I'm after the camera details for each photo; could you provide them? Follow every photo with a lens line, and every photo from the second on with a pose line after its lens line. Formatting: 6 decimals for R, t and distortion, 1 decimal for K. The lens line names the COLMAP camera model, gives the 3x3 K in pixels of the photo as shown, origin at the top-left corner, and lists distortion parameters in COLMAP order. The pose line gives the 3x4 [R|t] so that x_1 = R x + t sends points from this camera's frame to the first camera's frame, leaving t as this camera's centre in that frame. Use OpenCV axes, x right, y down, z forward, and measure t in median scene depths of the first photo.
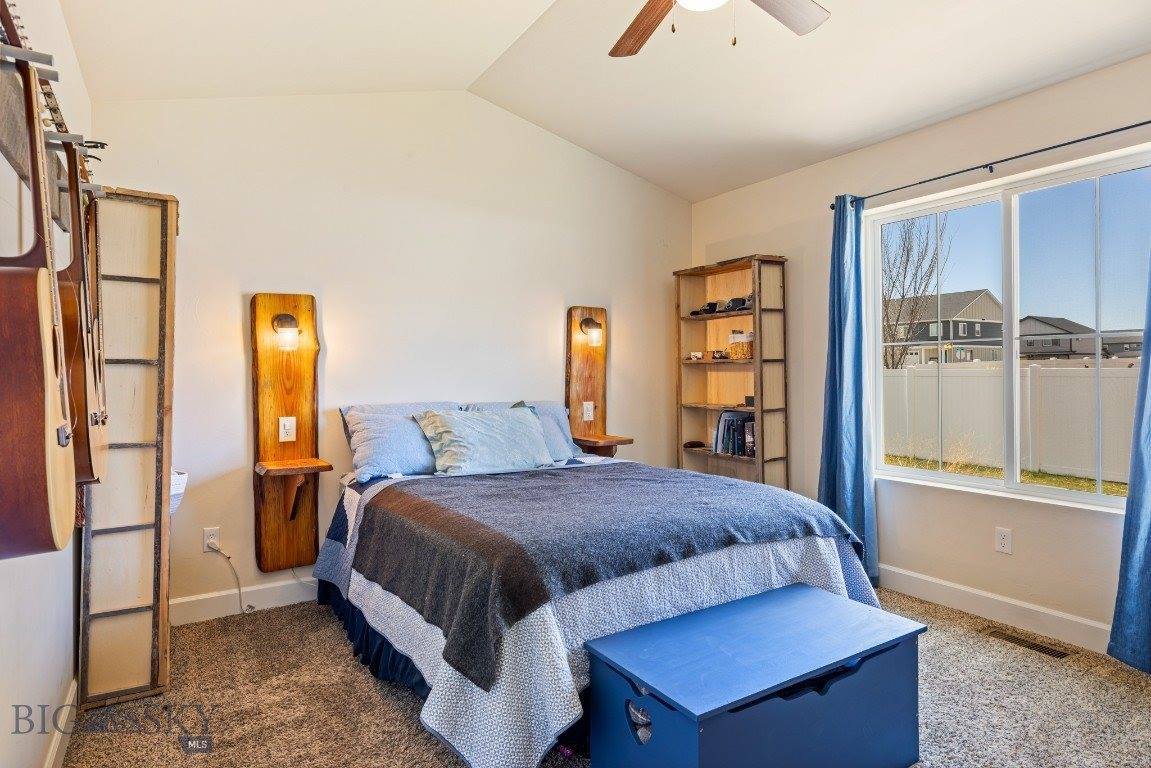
lens RADIAL K [[667.6, 0, 578.0], [0, 667.6, 380.4], [0, 0, 1]] dist [0.014447, -0.001271]
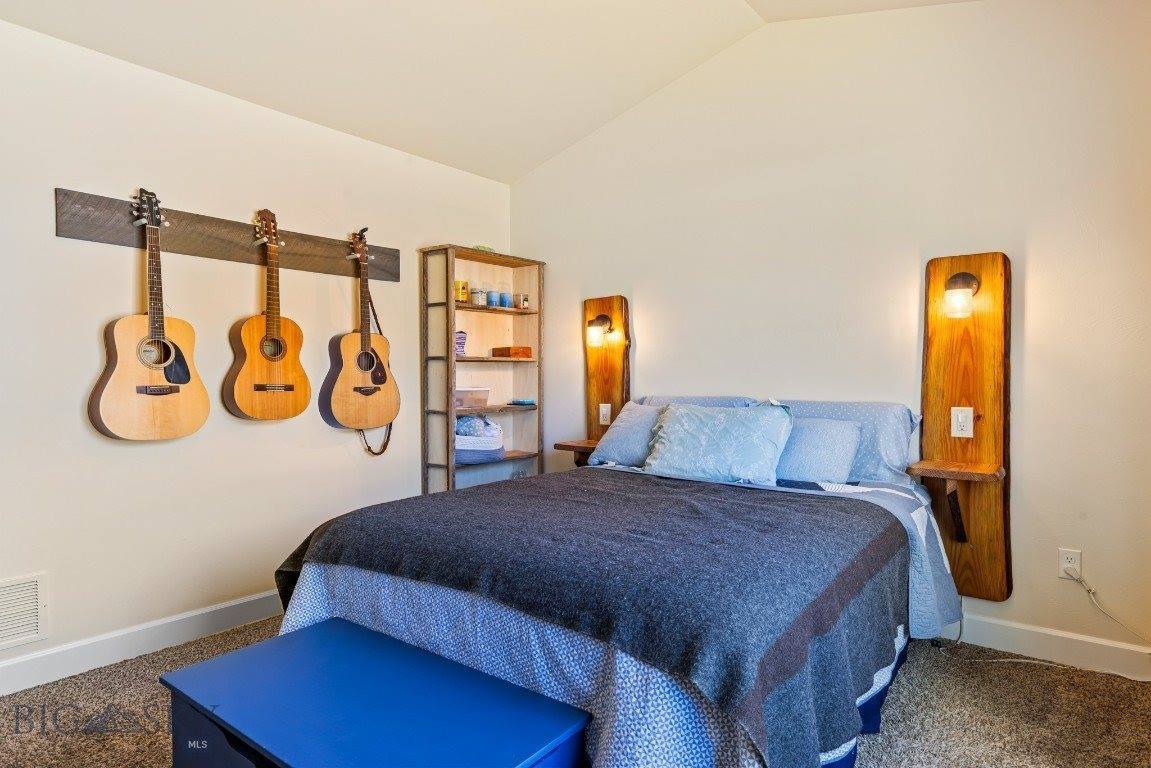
lens RADIAL K [[667.6, 0, 577.9], [0, 667.6, 384.3], [0, 0, 1]] dist [0.014447, -0.001271]
pose [[0.313708, 0.014595, -0.949407, 0.506916], [-0.008360, 0.999886, 0.012608, 0.005609], [0.949483, 0.003982, 0.313794, 0.466591]]
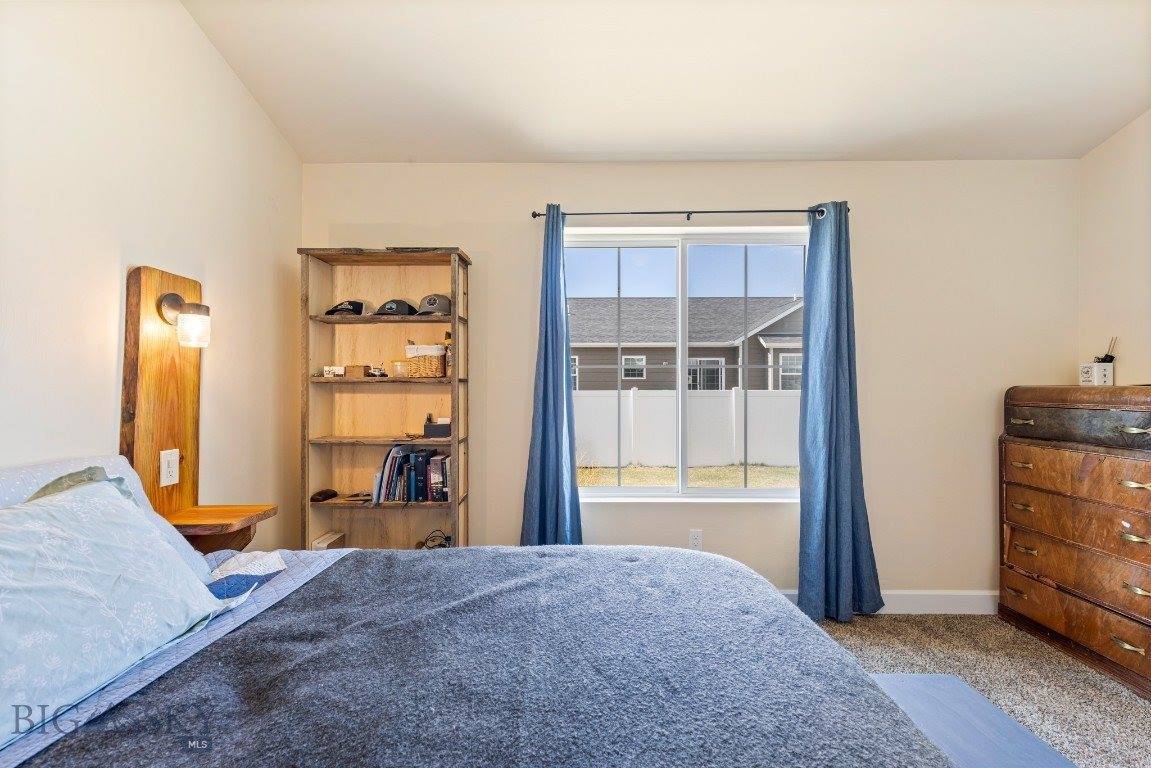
lens RADIAL K [[518.3, 0, 580.6], [0, 518.3, 385.0], [0, 0, 1]] dist [0.007160, 0.000169]
pose [[0.527045, 0.012538, 0.849745, -0.169045], [0.010979, 0.999707, -0.021561, -0.007324], [-0.849766, 0.020693, 0.526753, 0.505770]]
